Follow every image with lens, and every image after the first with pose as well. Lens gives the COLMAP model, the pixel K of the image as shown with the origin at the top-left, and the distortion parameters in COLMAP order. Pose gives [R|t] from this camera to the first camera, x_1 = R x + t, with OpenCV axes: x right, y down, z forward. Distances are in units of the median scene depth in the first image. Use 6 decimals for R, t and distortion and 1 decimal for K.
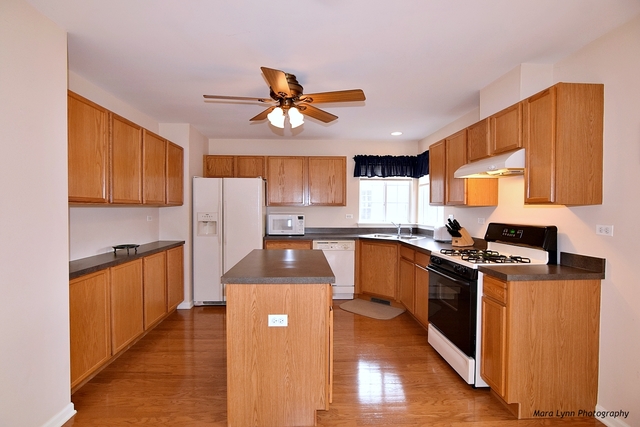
lens RADIAL K [[310.0, 0, 318.9], [0, 310.0, 214.4], [0, 0, 1]] dist [-0.024697, 0.000500]
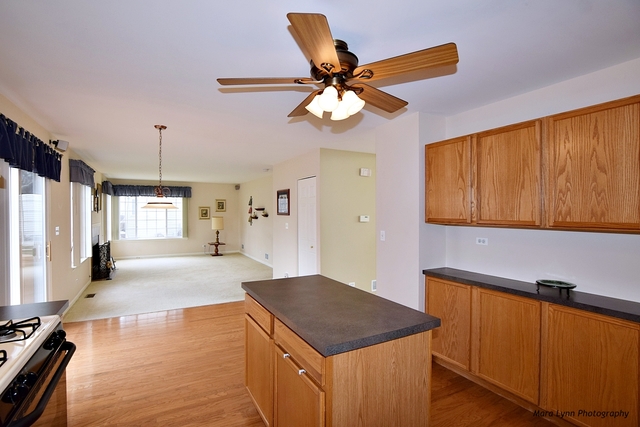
lens RADIAL K [[310.0, 0, 319.6], [0, 310.0, 211.3], [0, 0, 1]] dist [-0.024697, 0.000500]
pose [[-0.892769, -0.000585, -0.450514, 0.224220], [-0.010910, 0.999734, 0.020322, -0.085013], [0.450382, 0.023058, -0.892538, 1.541365]]
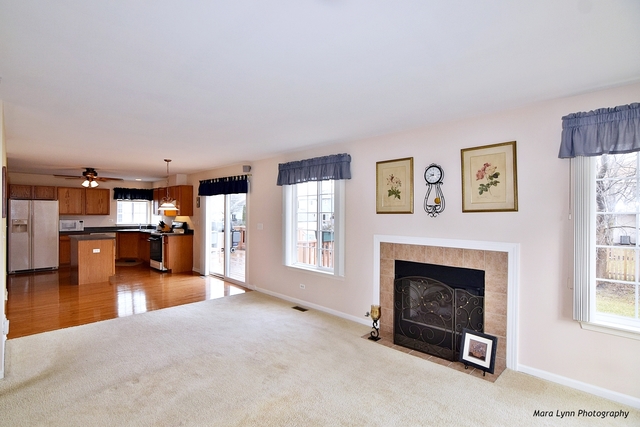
lens RADIAL K [[310.0, 0, 317.3], [0, 310.0, 215.7], [0, 0, 1]] dist [-0.024697, 0.000500]
pose [[0.735886, -0.004929, 0.677088, -0.282606], [0.009082, 0.999955, -0.002592, -0.007738], [-0.677045, 0.008057, 0.735898, -1.428942]]
